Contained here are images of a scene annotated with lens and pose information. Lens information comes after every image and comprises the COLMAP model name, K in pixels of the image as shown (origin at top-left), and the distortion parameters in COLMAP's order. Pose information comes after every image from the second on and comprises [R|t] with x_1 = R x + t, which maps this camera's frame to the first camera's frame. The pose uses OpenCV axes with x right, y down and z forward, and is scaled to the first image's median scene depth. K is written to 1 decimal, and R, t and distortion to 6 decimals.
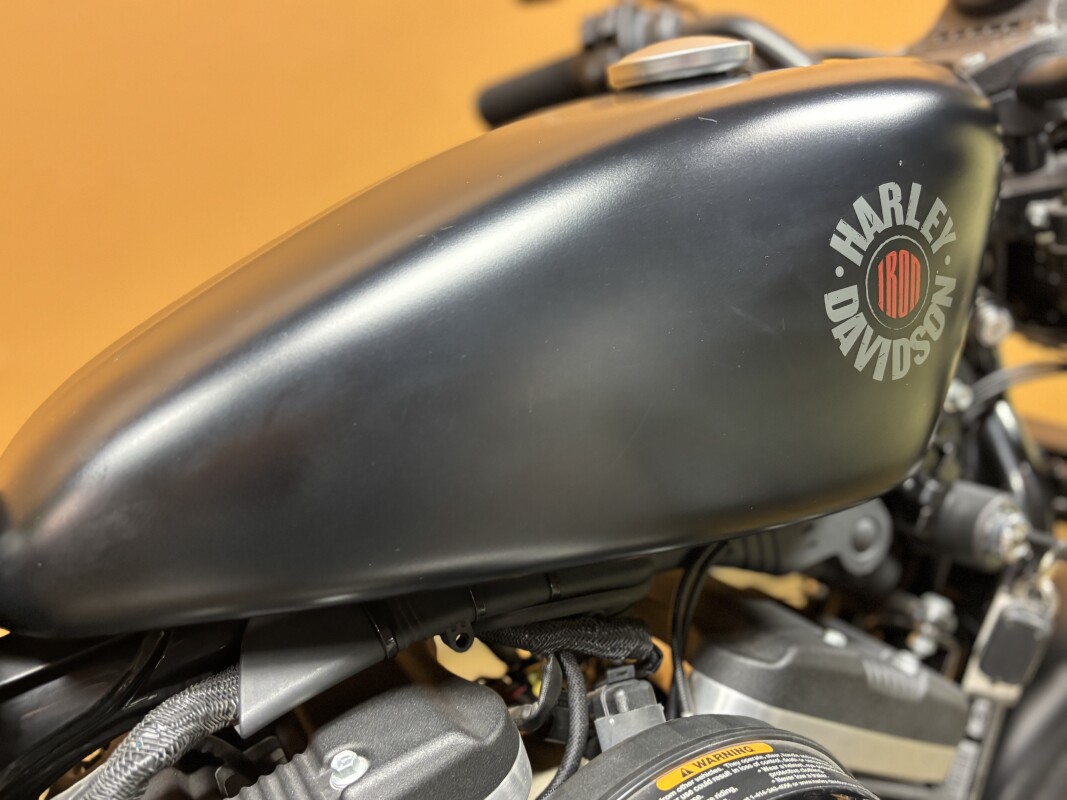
lens RADIAL K [[901.2, 0, 533.5], [0, 901.2, 400.0], [0, 0, 1]] dist [0.013251, 0.005979]
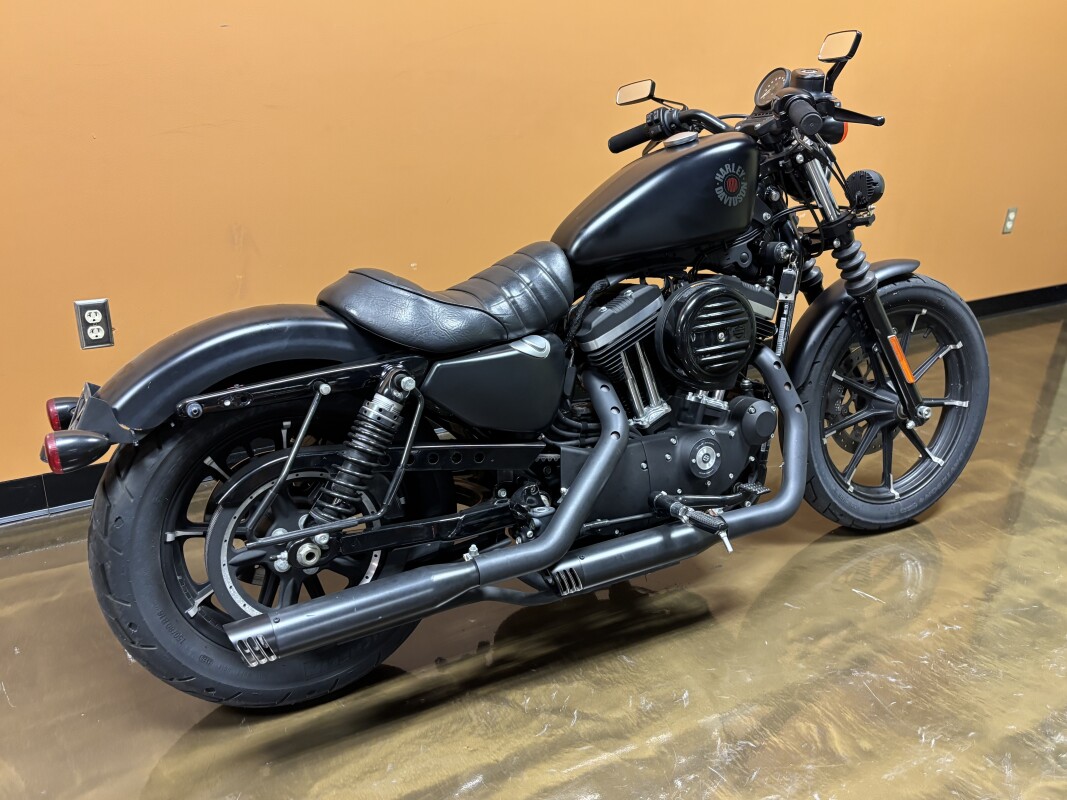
lens RADIAL K [[901.2, 0, 533.5], [0, 901.2, 400.0], [0, 0, 1]] dist [0.013251, 0.005979]
pose [[0.992789, -0.111815, -0.043212, -0.536875], [0.112765, 0.993416, 0.020200, 0.761230], [0.040669, -0.024928, 0.998862, -3.714100]]
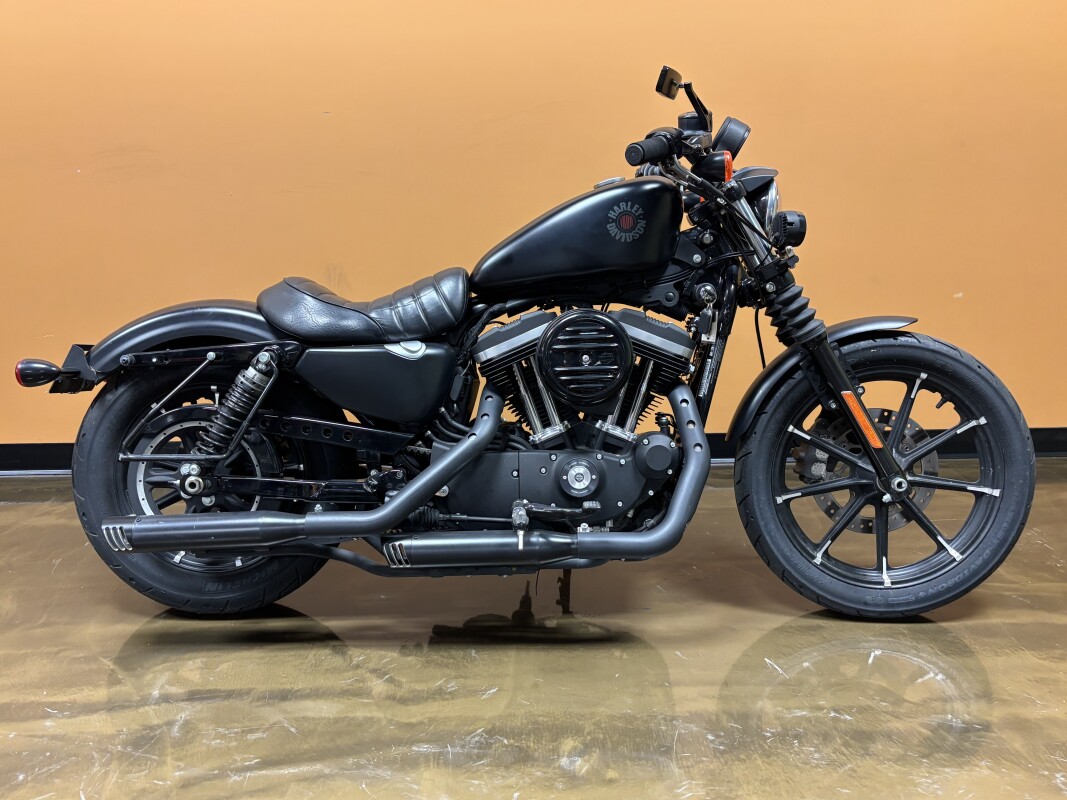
lens RADIAL K [[900.3, 0, 531.6], [0, 900.3, 401.8], [0, 0, 1]] dist [0.074346, -0.125264]
pose [[0.870009, -0.026321, -0.492332, 2.346677], [-0.039646, 0.991605, -0.123073, 1.469245], [0.491439, 0.126594, 0.861662, -3.379842]]
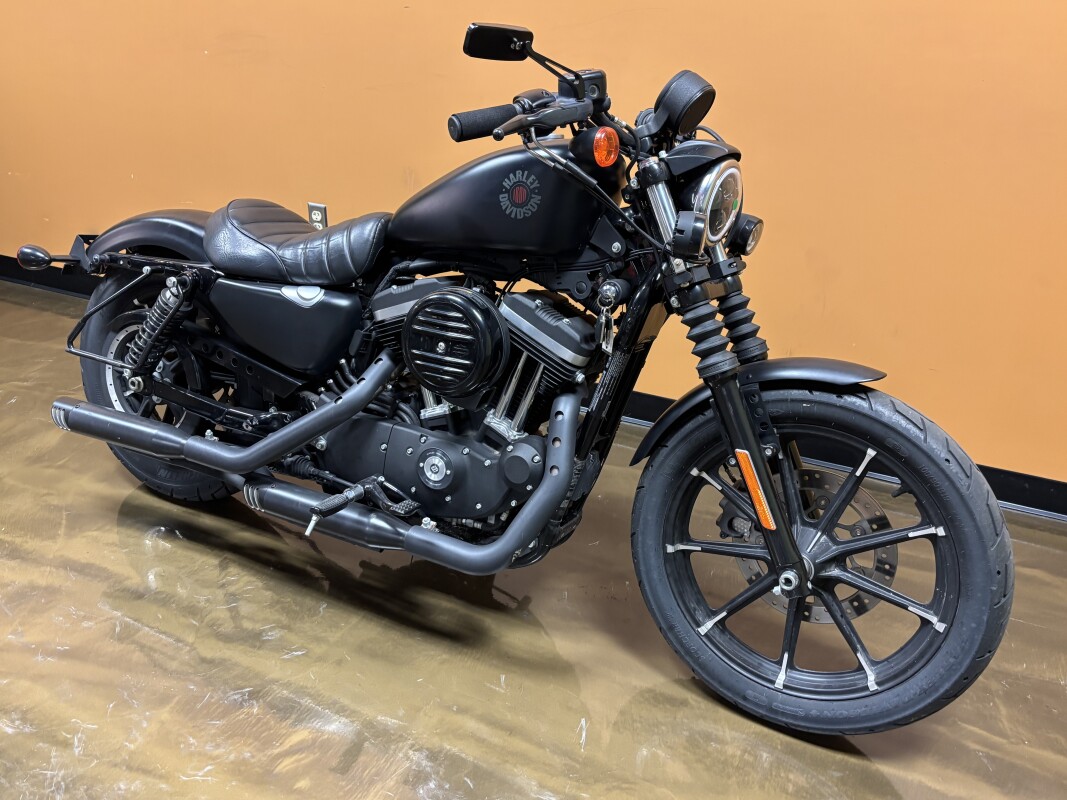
lens RADIAL K [[900.3, 0, 531.6], [0, 900.3, 401.8], [0, 0, 1]] dist [0.074346, -0.125264]
pose [[0.565377, 0.230797, -0.791885, 3.934072], [-0.244675, 0.963771, 0.106205, 0.334441], [0.787708, 0.133708, 0.601364, -1.334248]]
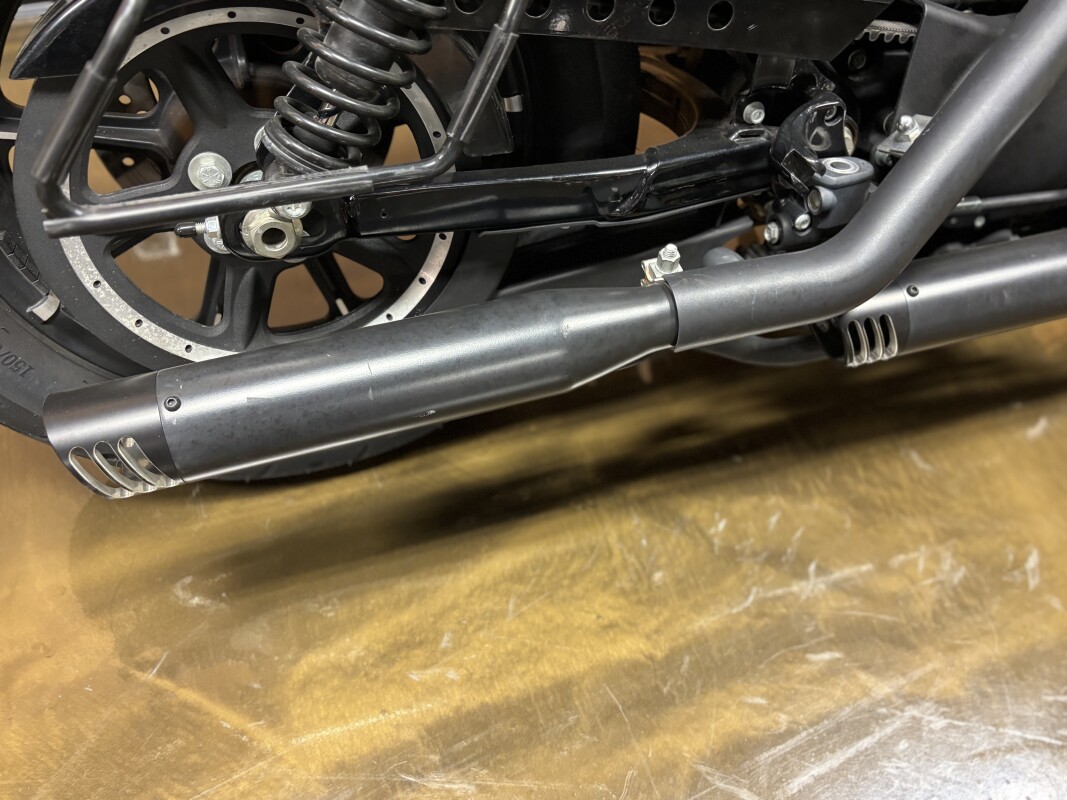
lens RADIAL K [[900.3, 0, 531.6], [0, 900.3, 401.8], [0, 0, 1]] dist [0.074346, -0.125264]
pose [[0.975632, 0.081631, -0.203664, -0.940648], [0.026439, 0.877715, 0.478453, 0.902866], [0.217816, -0.472179, 0.854168, -1.323671]]
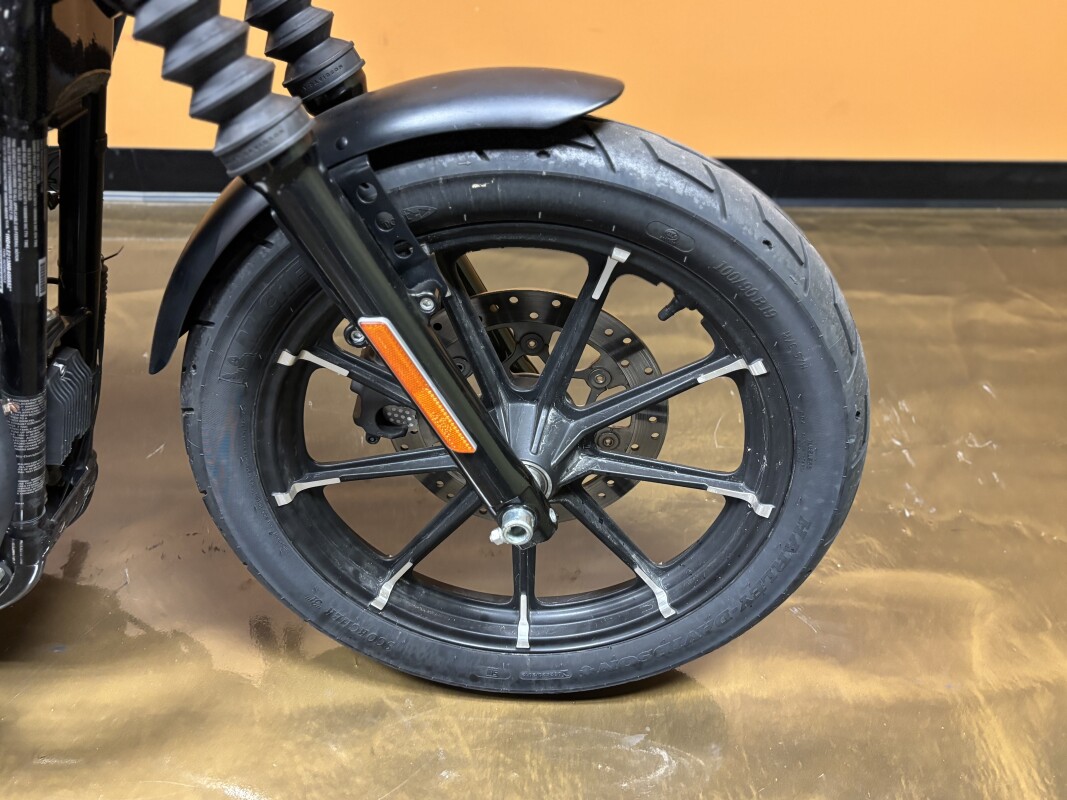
lens RADIAL K [[901.2, 0, 533.5], [0, 901.2, 400.0], [0, 0, 1]] dist [0.013251, 0.005979]
pose [[0.880310, 0.238055, -0.410347, 2.432572], [-0.080610, 0.927464, 0.365120, 0.207338], [0.467501, -0.288341, 0.835645, 0.400496]]
